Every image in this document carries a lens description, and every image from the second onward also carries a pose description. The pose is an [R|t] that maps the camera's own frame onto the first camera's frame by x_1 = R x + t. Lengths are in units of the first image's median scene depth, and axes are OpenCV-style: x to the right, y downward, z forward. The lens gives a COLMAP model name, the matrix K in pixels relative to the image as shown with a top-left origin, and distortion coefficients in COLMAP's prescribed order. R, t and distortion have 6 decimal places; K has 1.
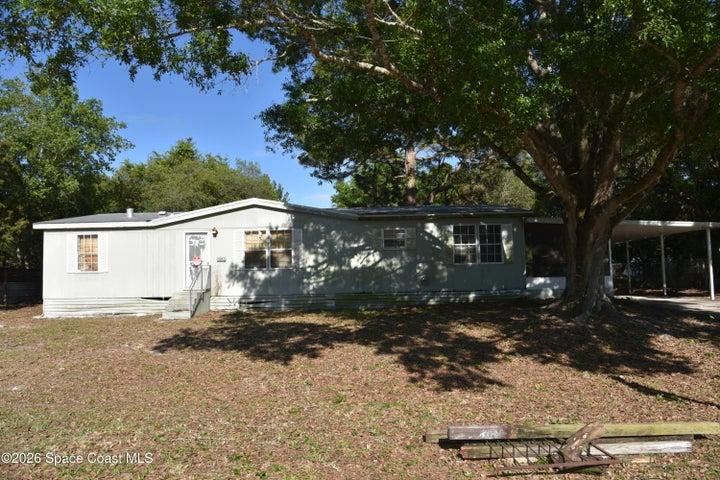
lens RADIAL K [[486.2, 0, 361.7], [0, 486.2, 242.0], [0, 0, 1]] dist [-0.038316, 0.004120]
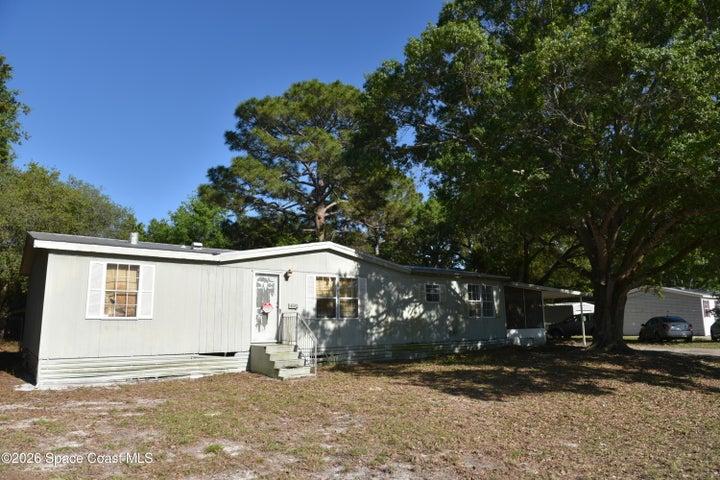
lens RADIAL K [[486.2, 0, 361.7], [0, 486.2, 242.0], [0, 0, 1]] dist [-0.038316, 0.004120]
pose [[0.776800, 0.116713, 0.618837, -0.753462], [-0.028558, 0.988194, -0.150526, 0.049621], [-0.629099, 0.099256, 0.770962, 0.236009]]
